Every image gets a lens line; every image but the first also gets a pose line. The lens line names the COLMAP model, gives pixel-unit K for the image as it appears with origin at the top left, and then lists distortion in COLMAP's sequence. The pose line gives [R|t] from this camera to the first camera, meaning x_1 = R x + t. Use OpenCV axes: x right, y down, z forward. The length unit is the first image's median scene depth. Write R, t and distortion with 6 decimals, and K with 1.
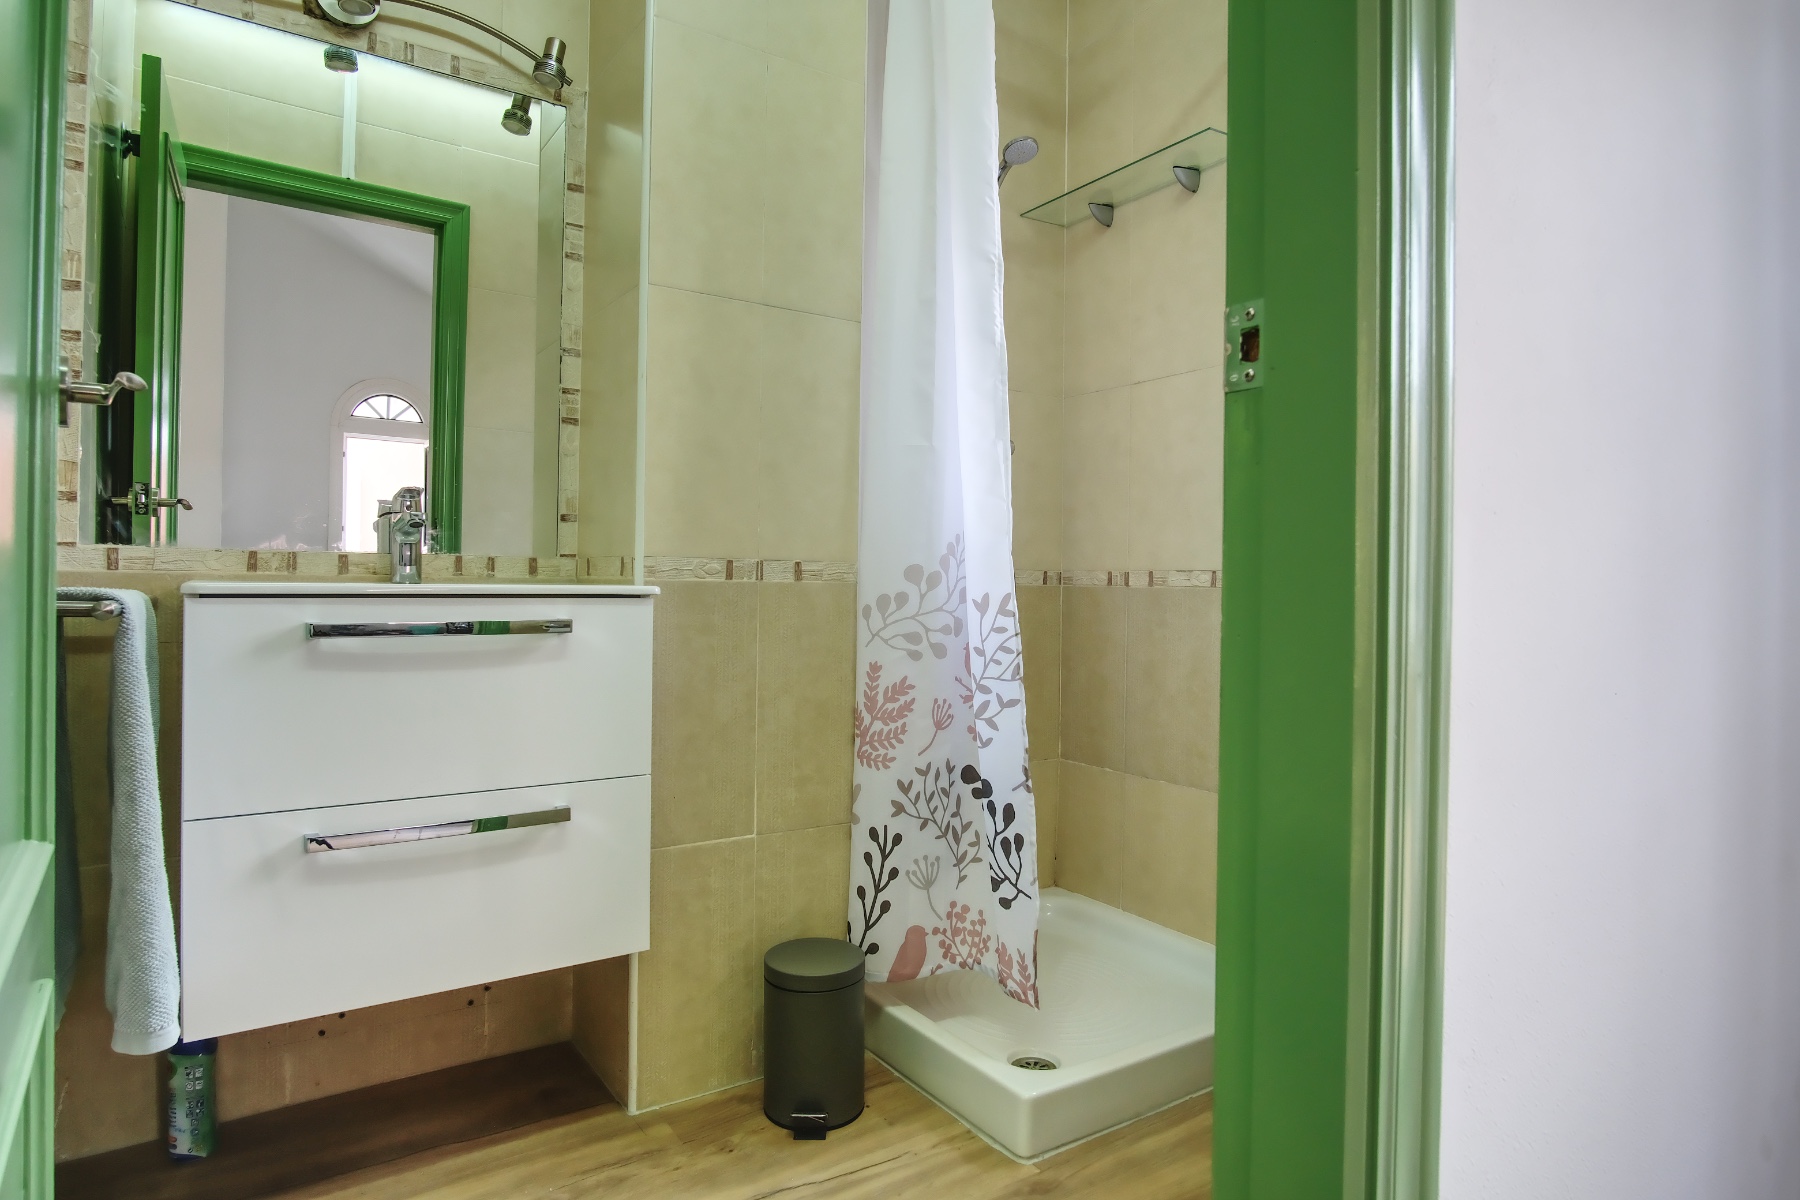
lens RADIAL K [[1001.7, 0, 949.8], [0, 1001.7, 590.2], [0, 0, 1]] dist [-0.027507, -0.000096]
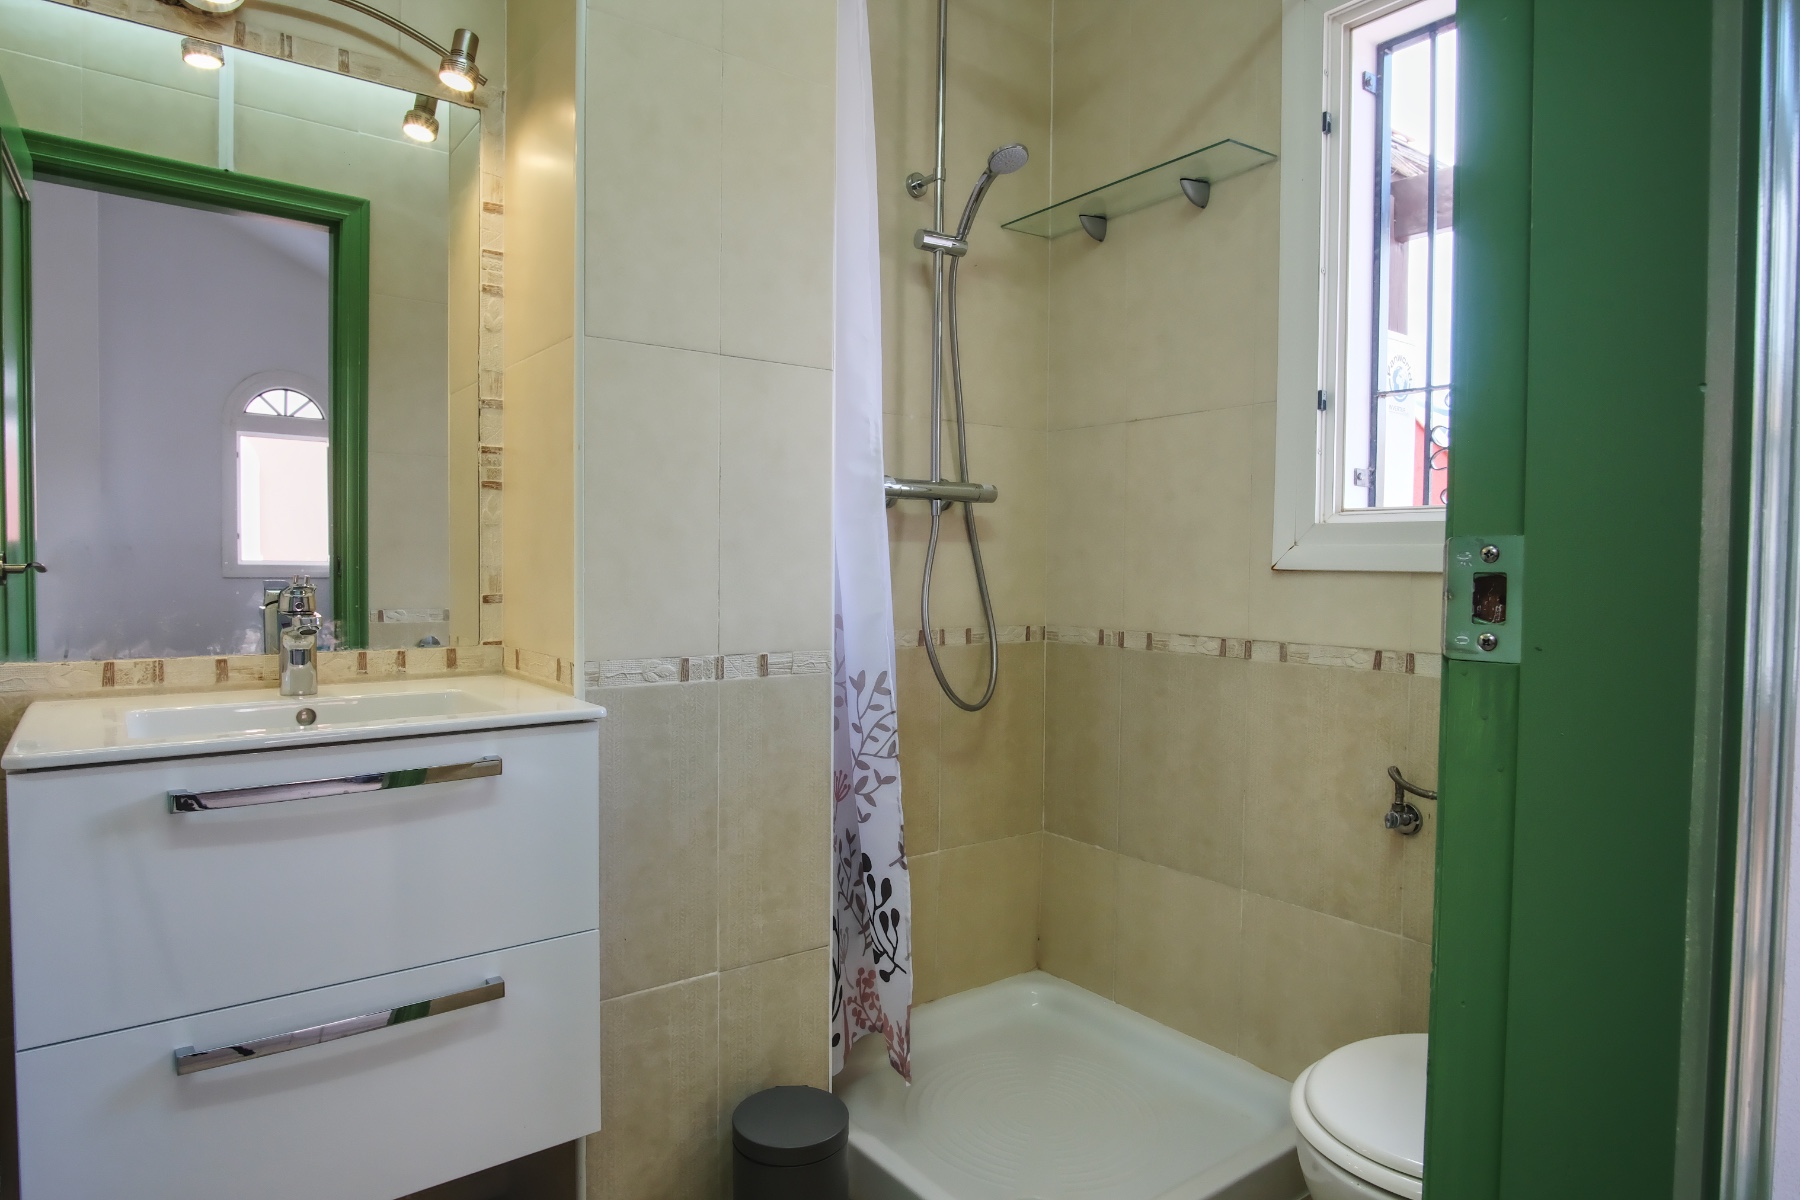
lens RADIAL K [[1012.6, 0, 909.6], [0, 1012.6, 584.2], [0, 0, 1]] dist [-0.024054, 0.002281]
pose [[0.999449, -0.004786, 0.032836, -0.052508], [0.003681, 0.999427, 0.033651, -0.113230], [-0.032979, -0.033512, 0.998894, 0.123947]]
